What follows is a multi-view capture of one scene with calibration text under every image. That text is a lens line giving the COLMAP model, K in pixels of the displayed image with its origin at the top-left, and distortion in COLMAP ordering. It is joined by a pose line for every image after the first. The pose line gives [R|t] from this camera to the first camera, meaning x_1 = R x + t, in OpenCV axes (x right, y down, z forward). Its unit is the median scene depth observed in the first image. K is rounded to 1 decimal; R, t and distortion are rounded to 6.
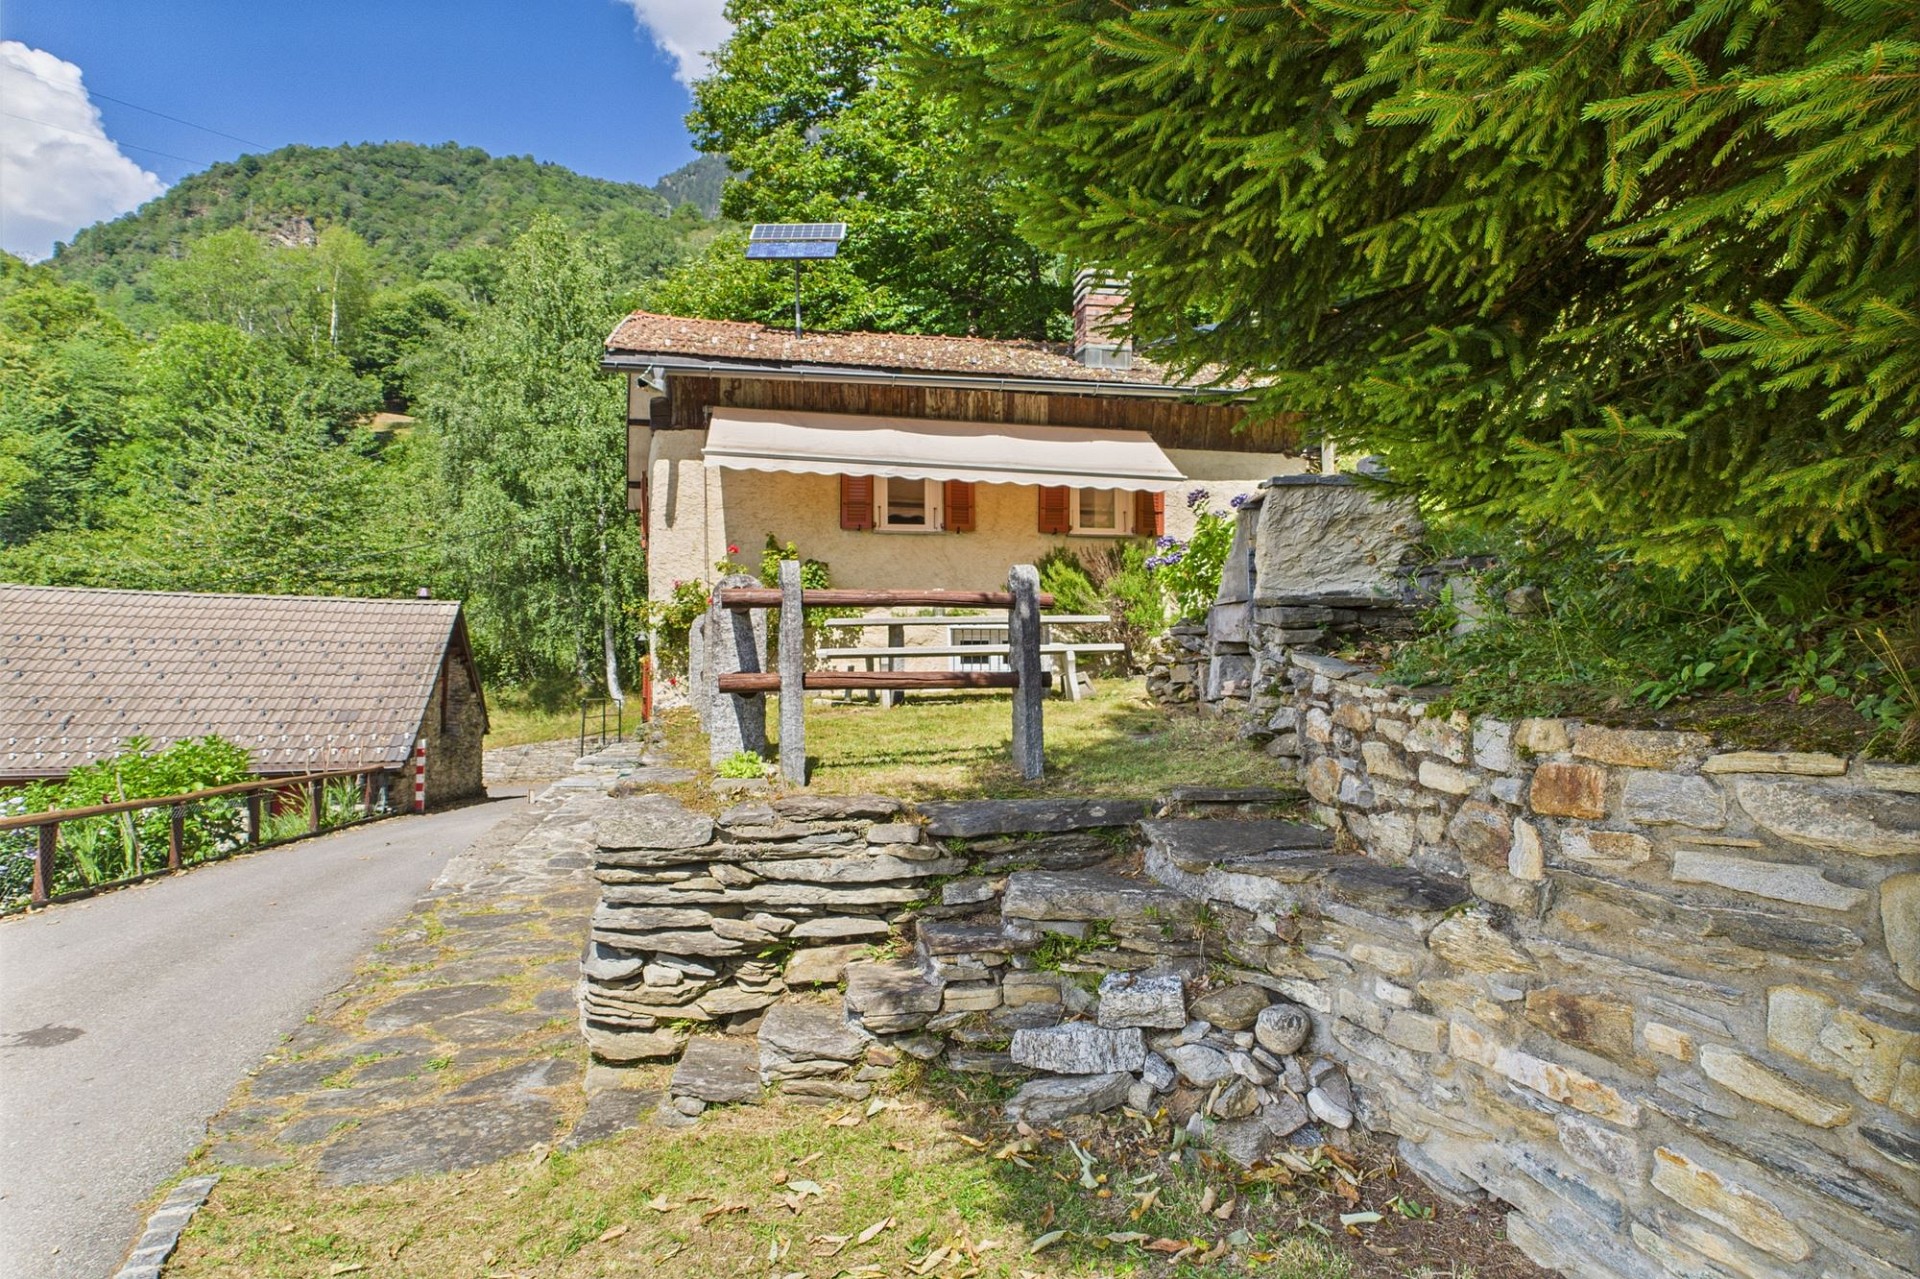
lens RADIAL K [[1010.6, 0, 964.9], [0, 1010.6, 618.7], [0, 0, 1]] dist [0.001563, -0.000403]
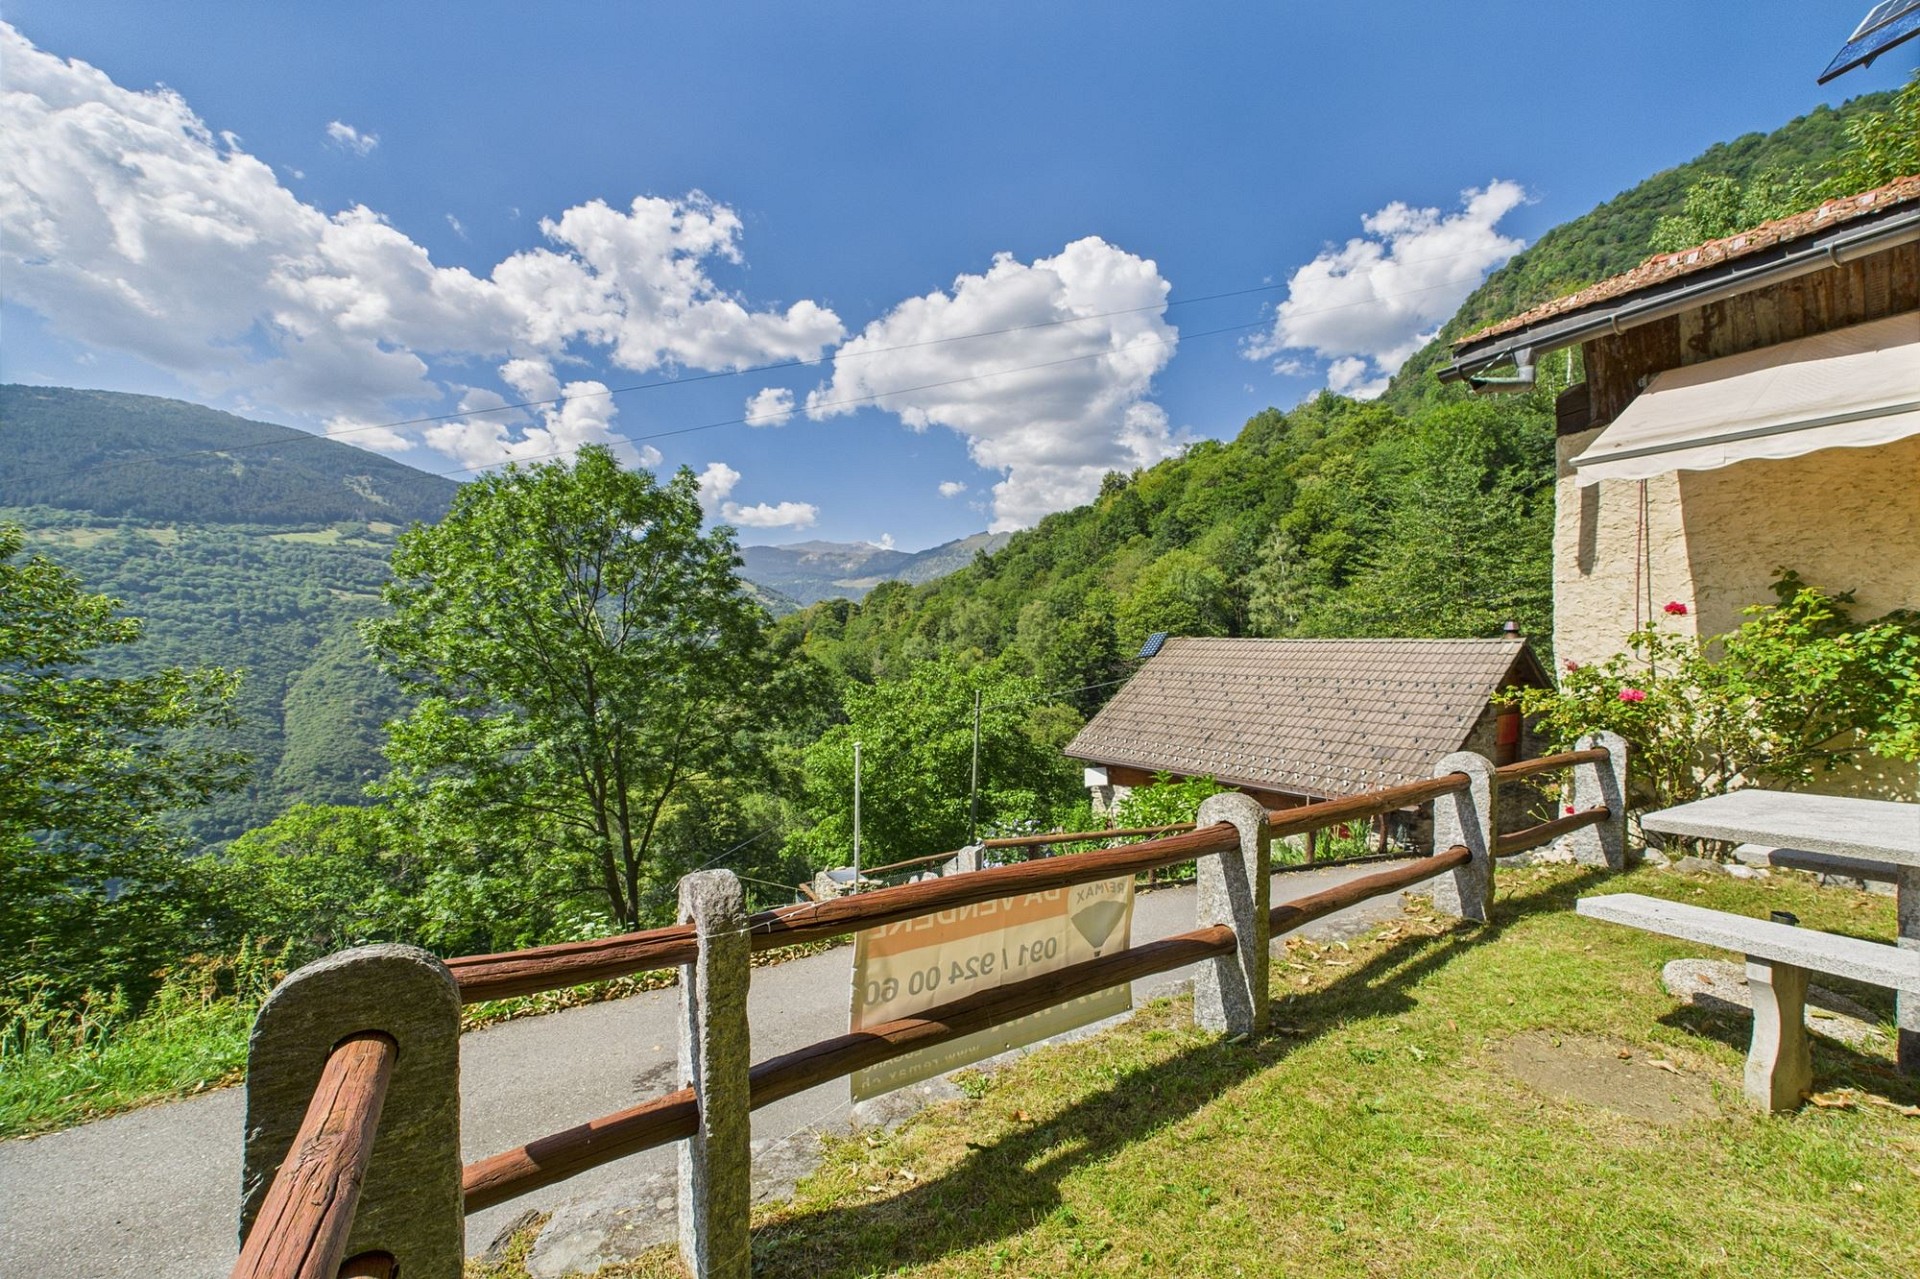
lens RADIAL K [[771.4, 0, 960.4], [0, 771.4, 668.4], [0, 0, 1]] dist [0.003470, -0.000481]
pose [[0.315124, 0.014672, -0.948937, 0.037289], [0.044646, 0.998544, 0.030265, -0.035405], [0.948000, -0.051903, 0.314011, 0.246327]]
